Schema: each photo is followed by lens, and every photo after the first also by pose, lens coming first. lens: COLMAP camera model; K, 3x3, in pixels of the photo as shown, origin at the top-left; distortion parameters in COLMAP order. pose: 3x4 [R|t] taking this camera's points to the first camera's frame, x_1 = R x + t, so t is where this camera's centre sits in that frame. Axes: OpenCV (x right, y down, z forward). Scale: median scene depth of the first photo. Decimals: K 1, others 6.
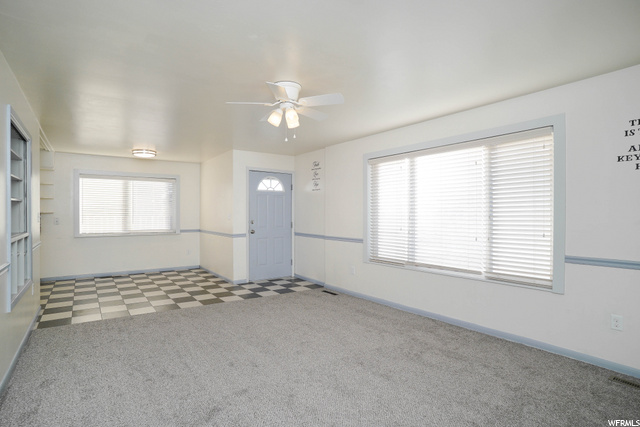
lens RADIAL K [[334.6, 0, 317.1], [0, 334.6, 216.2], [0, 0, 1]] dist [-0.076372, 0.041047]
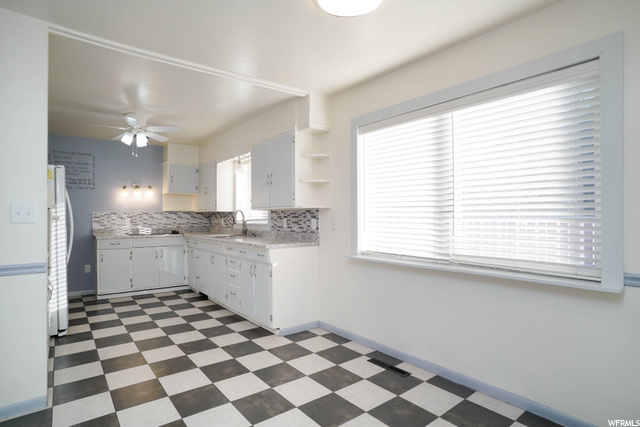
lens RADIAL K [[334.6, 0, 317.1], [0, 334.6, 216.2], [0, 0, 1]] dist [-0.076372, 0.041047]
pose [[0.037909, -0.005293, -0.999267, -0.258065], [-0.007785, 0.999954, -0.005592, 0.004798], [0.999251, 0.007992, 0.037866, 0.973453]]
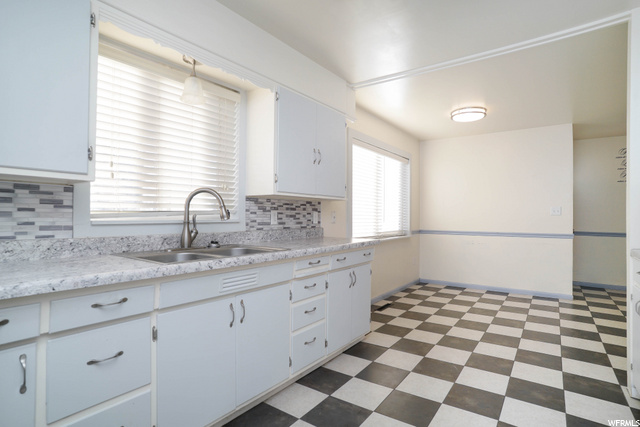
lens RADIAL K [[343.5, 0, 330.0], [0, 343.5, 211.2], [0, 0, 1]] dist [-0.000511, -0.000052]
pose [[0.939565, 0.015840, 0.342003, -1.035409], [-0.012033, 0.999840, -0.013249, 0.012133], [-0.342158, 0.008333, 0.939605, 0.457487]]
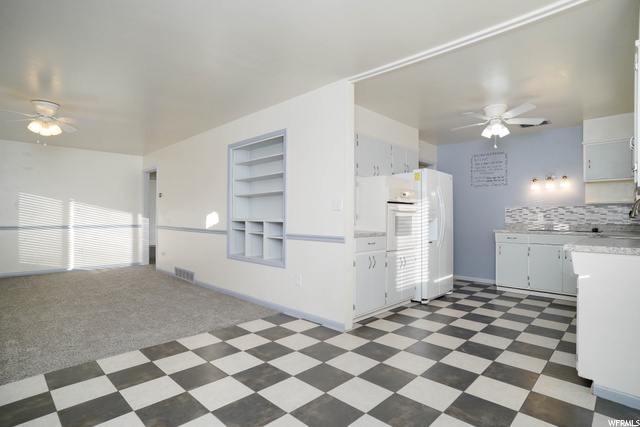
lens RADIAL K [[334.6, 0, 317.1], [0, 334.6, 216.2], [0, 0, 1]] dist [-0.076372, 0.041047]
pose [[-0.985933, -0.008851, -0.166907, -0.470623], [-0.010191, 0.999922, 0.007175, 0.017685], [0.166830, 0.008775, -0.985947, 1.212774]]
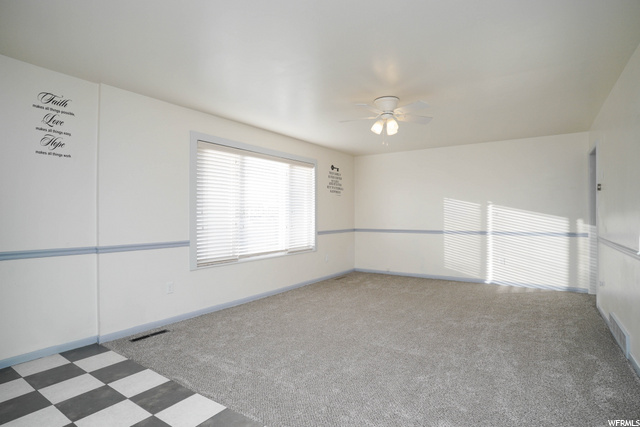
lens RADIAL K [[334.6, 0, 317.1], [0, 334.6, 216.2], [0, 0, 1]] dist [-0.076372, 0.041047]
pose [[-0.339499, 0.000868, 0.940606, -0.568286], [0.011017, 0.999935, 0.003054, 0.010983], [-0.940542, 0.011399, -0.339487, 0.827439]]
